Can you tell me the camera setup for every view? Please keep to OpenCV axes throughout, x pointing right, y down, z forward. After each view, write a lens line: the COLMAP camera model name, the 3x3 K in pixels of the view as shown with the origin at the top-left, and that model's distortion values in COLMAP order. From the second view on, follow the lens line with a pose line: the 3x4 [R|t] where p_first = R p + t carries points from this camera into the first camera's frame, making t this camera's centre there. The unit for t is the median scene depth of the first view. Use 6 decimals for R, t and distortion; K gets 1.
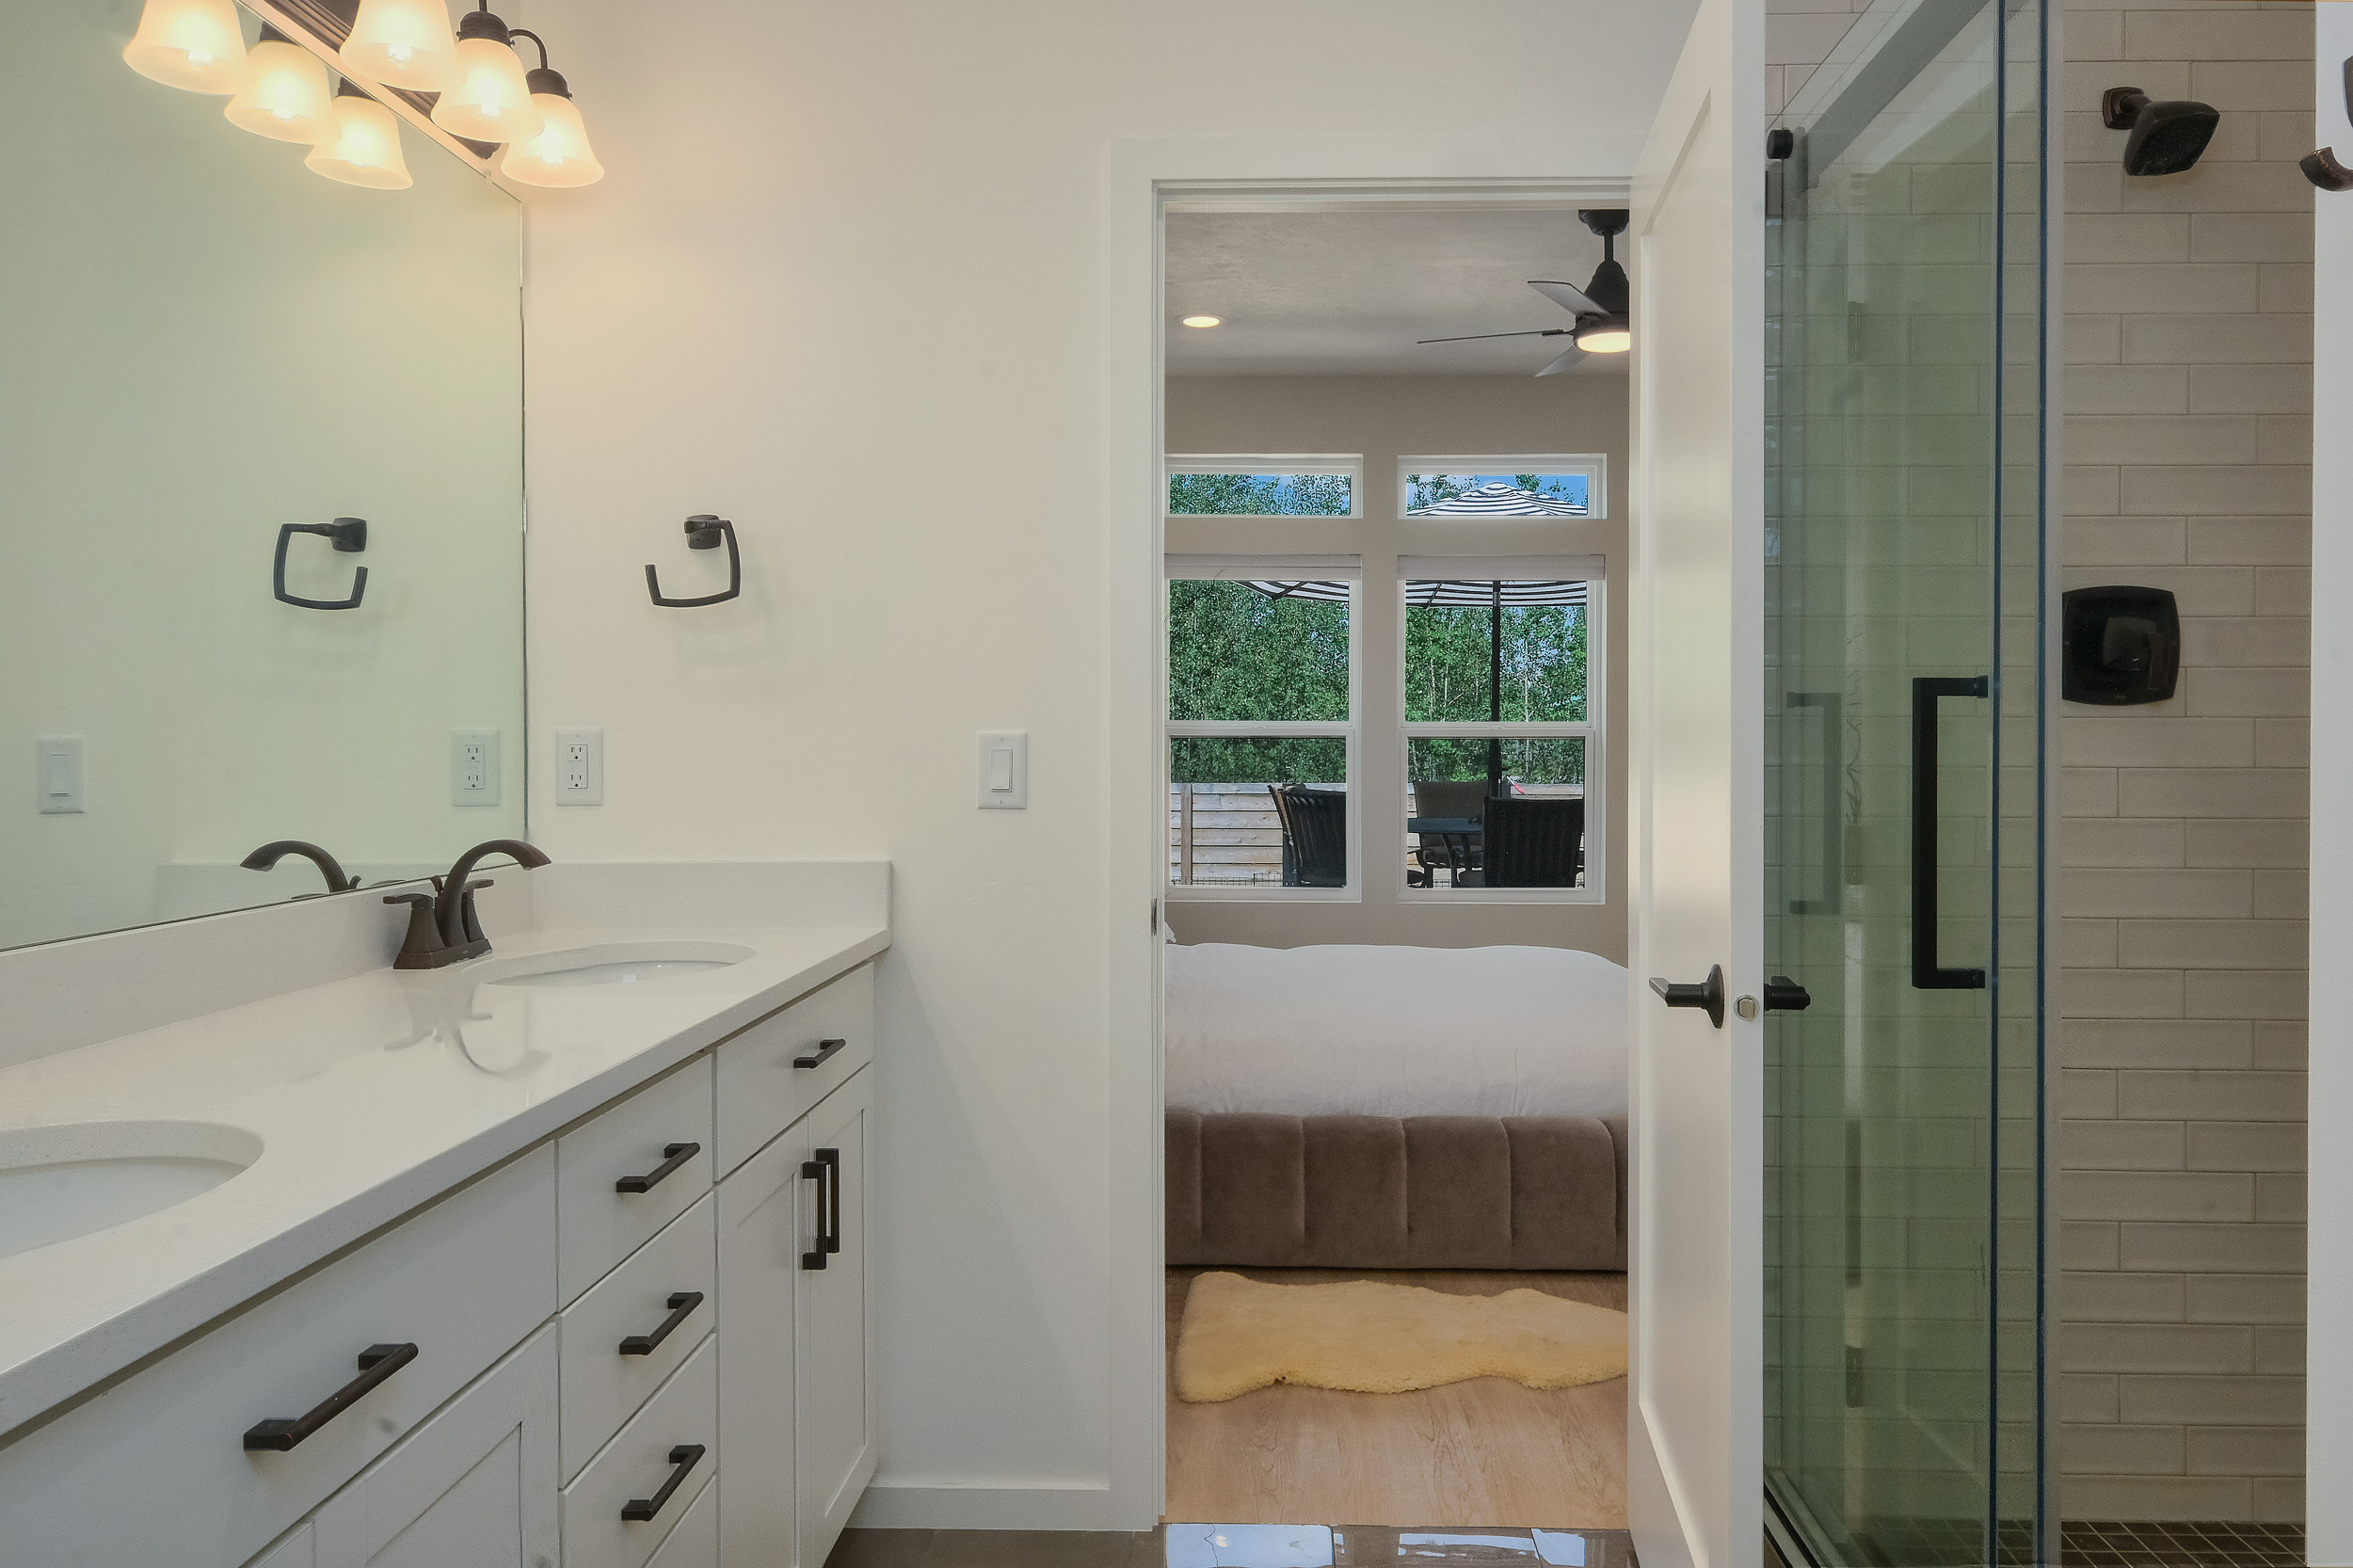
lens RADIAL K [[1591.2, 0, 1176.5], [0, 1591.2, 784.0], [0, 0, 1]] dist [-0.000332, -0.000012]
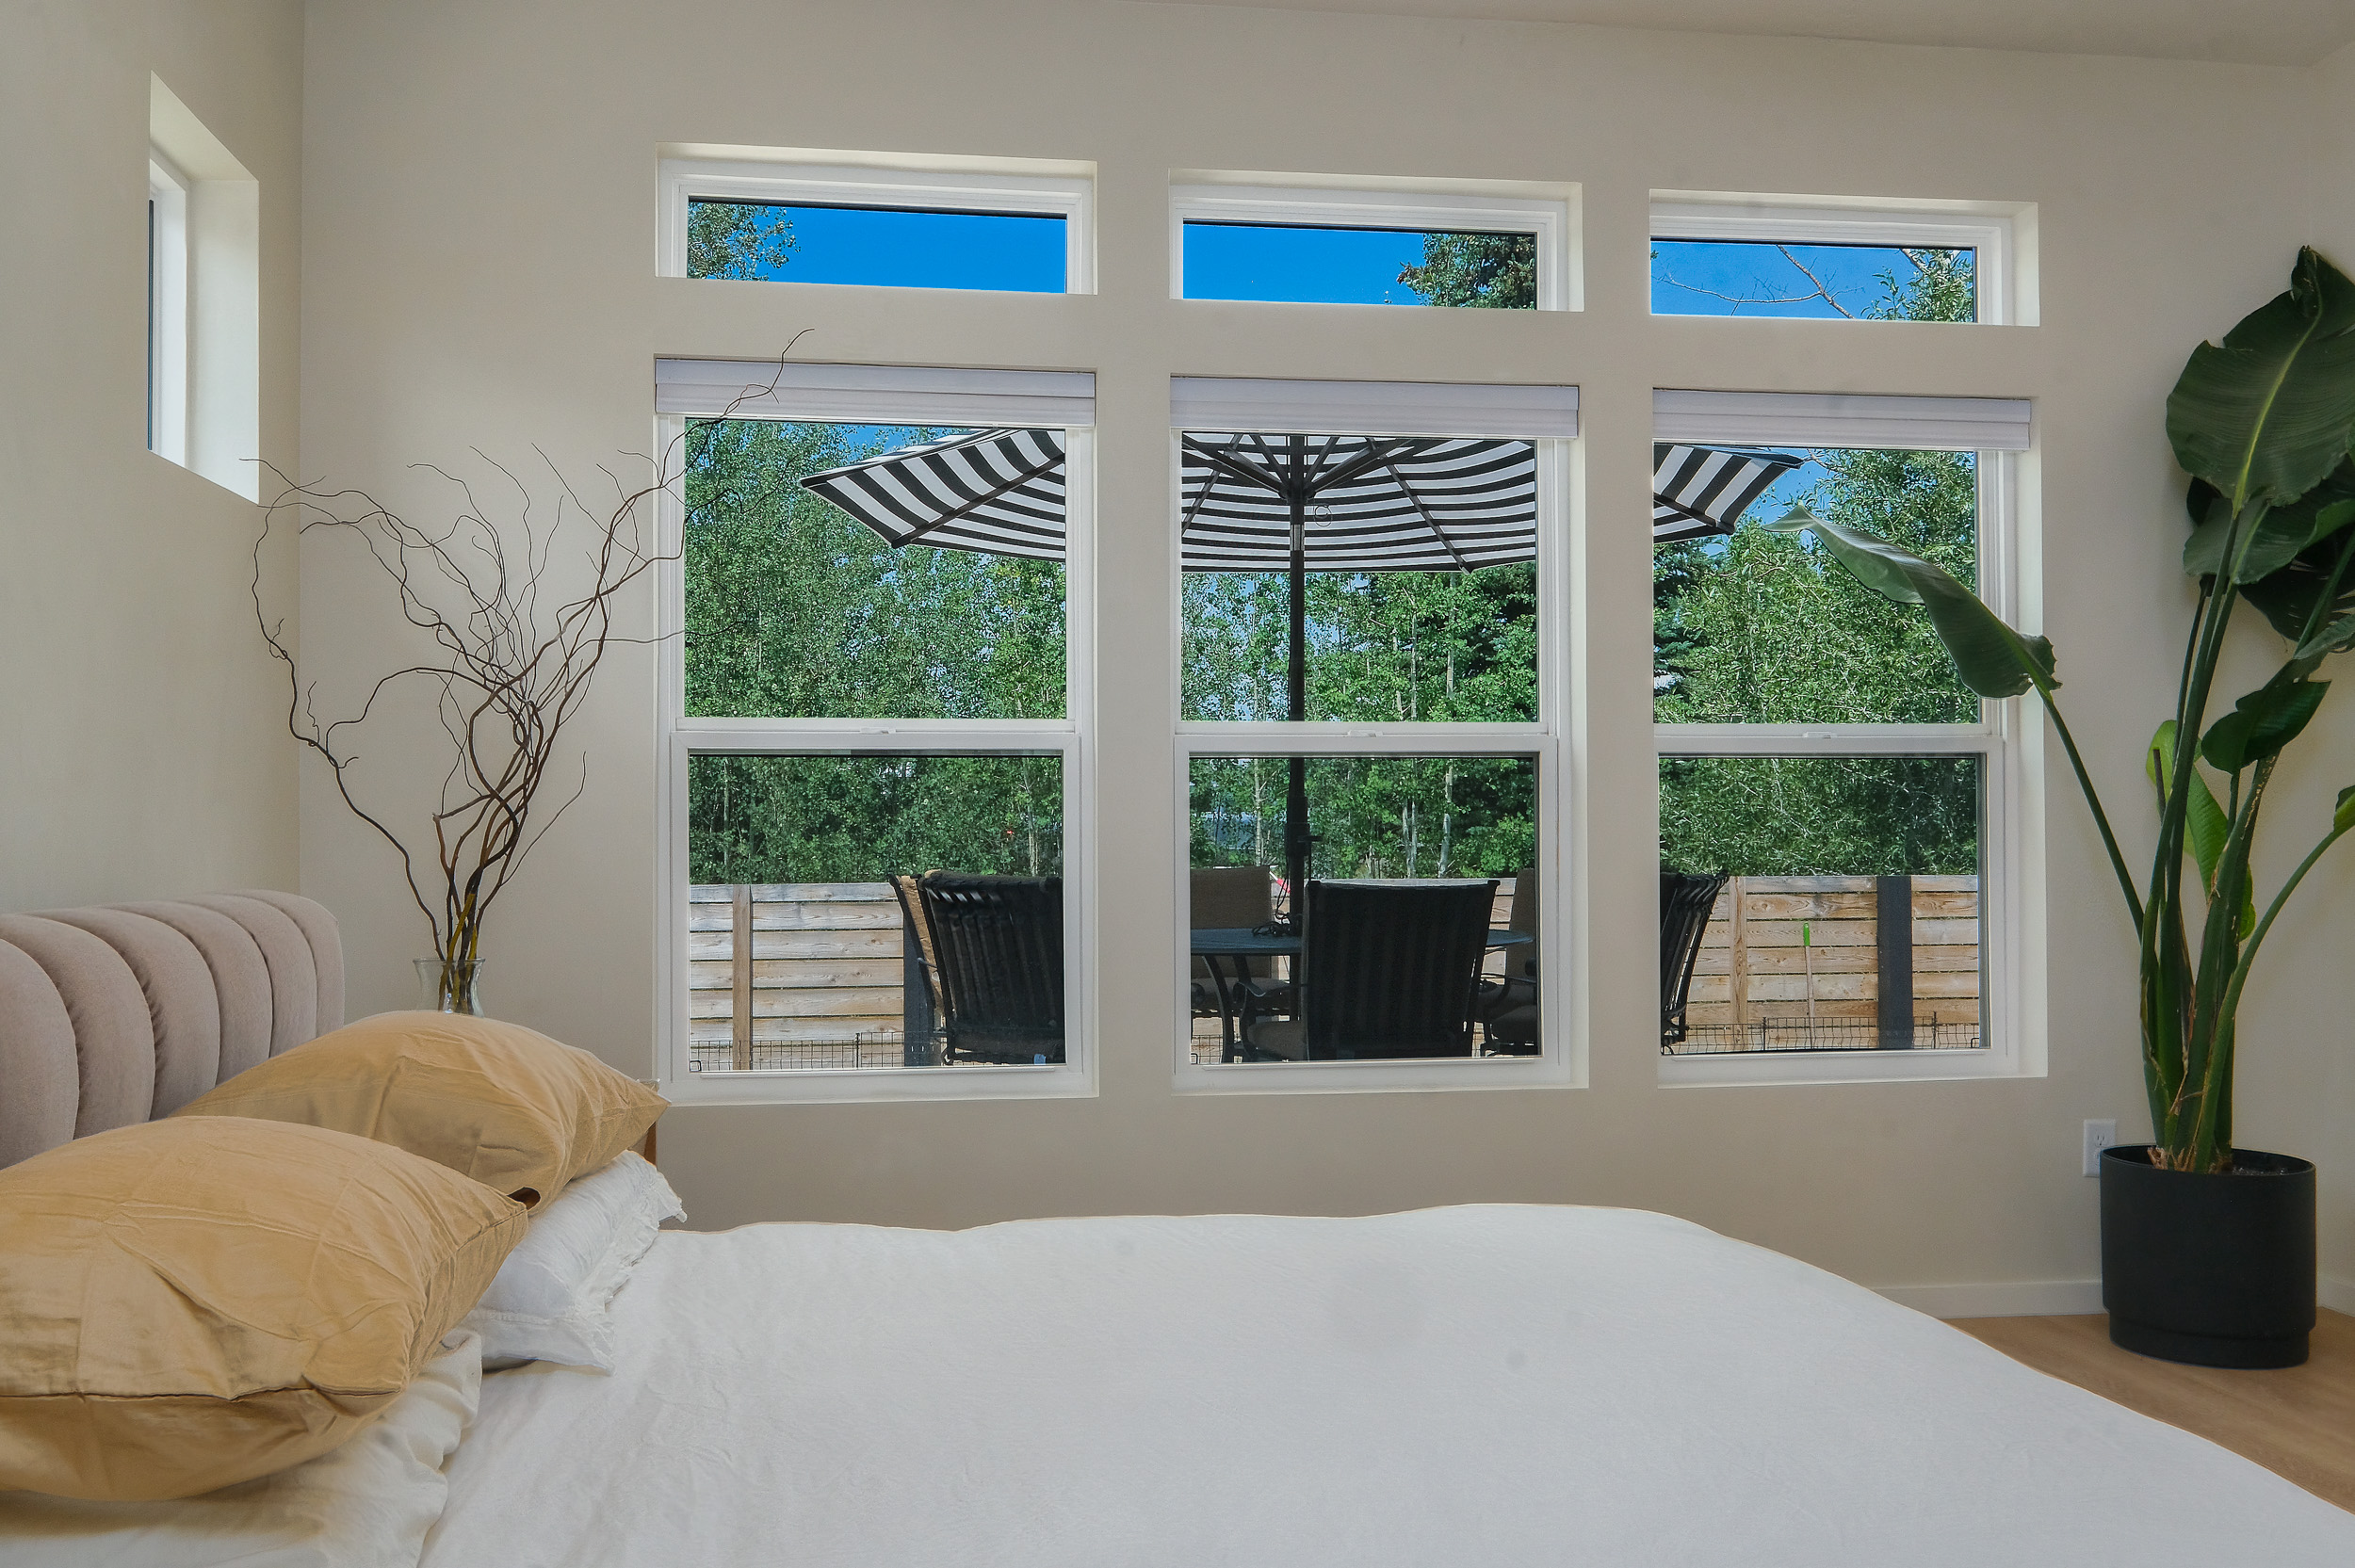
lens RADIAL K [[2169.8, 0, 1180.7], [0, 2169.8, 819.0], [0, 0, 1]] dist [0.070659, -0.000919]
pose [[0.979833, -0.001311, 0.199814, 0.006415], [0.008973, 0.999258, -0.037445, 0.010199], [-0.199617, 0.038482, 0.979118, 0.230031]]
